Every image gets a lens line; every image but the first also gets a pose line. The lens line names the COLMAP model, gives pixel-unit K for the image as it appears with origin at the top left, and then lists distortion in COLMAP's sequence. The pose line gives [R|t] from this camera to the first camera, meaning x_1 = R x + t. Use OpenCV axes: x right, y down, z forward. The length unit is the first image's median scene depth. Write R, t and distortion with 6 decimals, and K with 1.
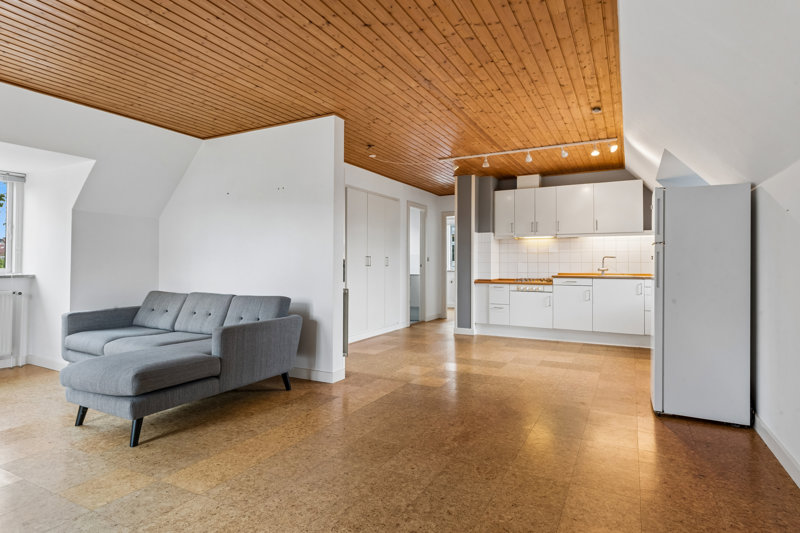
lens RADIAL K [[428.9, 0, 412.2], [0, 428.9, 263.1], [0, 0, 1]] dist [0.002405, 0.000749]
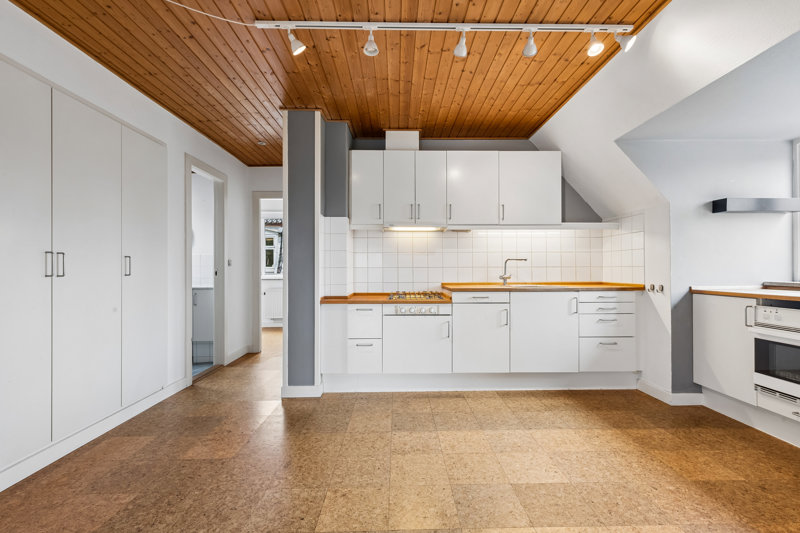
lens RADIAL K [[350.2, 0, 400.0], [0, 350.2, 266.5], [0, 0, 1]] dist [0.009957, -0.000087]
pose [[0.883905, -0.000446, 0.467666, 0.022086], [0.003663, 0.999975, -0.005969, 0.000556], [-0.467652, 0.006989, 0.883885, 0.541571]]
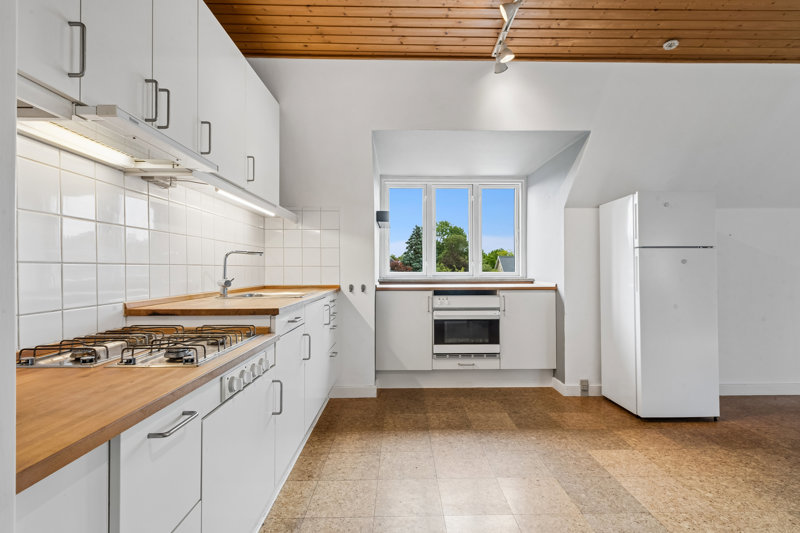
lens RADIAL K [[400.0, 0, 400.0], [0, 400.0, 266.5], [0, 0, 1]] dist [0.000531, -0.000168]
pose [[-0.459548, 0.002692, 0.888149, 0.040197], [0.000873, 0.999996, -0.002579, 0.000421], [-0.888152, -0.000409, -0.459549, 0.976760]]
